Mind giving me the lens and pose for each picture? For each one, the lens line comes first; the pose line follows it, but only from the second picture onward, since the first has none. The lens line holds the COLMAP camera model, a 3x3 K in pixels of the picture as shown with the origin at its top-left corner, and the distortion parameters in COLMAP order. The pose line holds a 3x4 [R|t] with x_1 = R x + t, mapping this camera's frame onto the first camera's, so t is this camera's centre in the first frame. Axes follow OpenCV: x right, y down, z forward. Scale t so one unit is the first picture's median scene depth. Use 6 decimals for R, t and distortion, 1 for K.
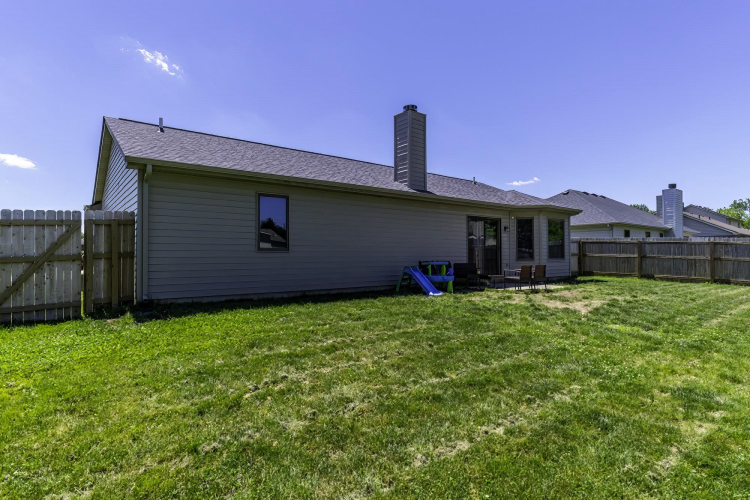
lens RADIAL K [[398.7, 0, 373.2], [0, 398.7, 248.1], [0, 0, 1]] dist [-0.005591, -0.000499]
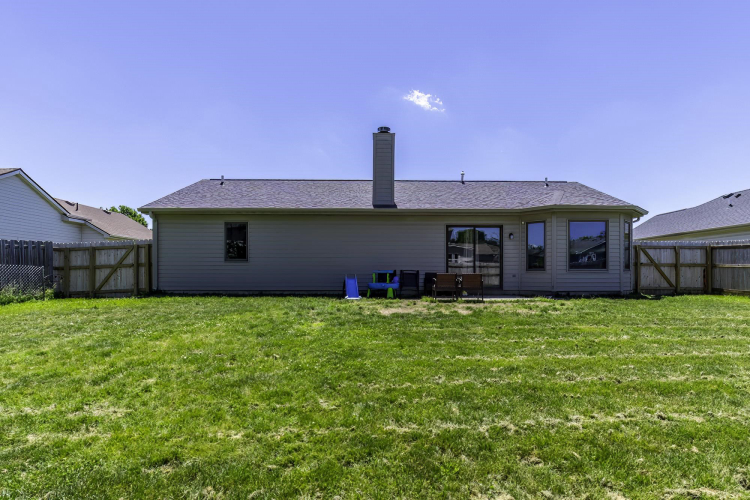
lens RADIAL K [[398.7, 0, 380.0], [0, 398.7, 273.1], [0, 0, 1]] dist [-0.005591, -0.000499]
pose [[0.804720, 0.003651, -0.593644, 0.741342], [0.008727, 0.999800, 0.017979, 0.020525], [0.593591, -0.019649, 0.804527, 0.107048]]
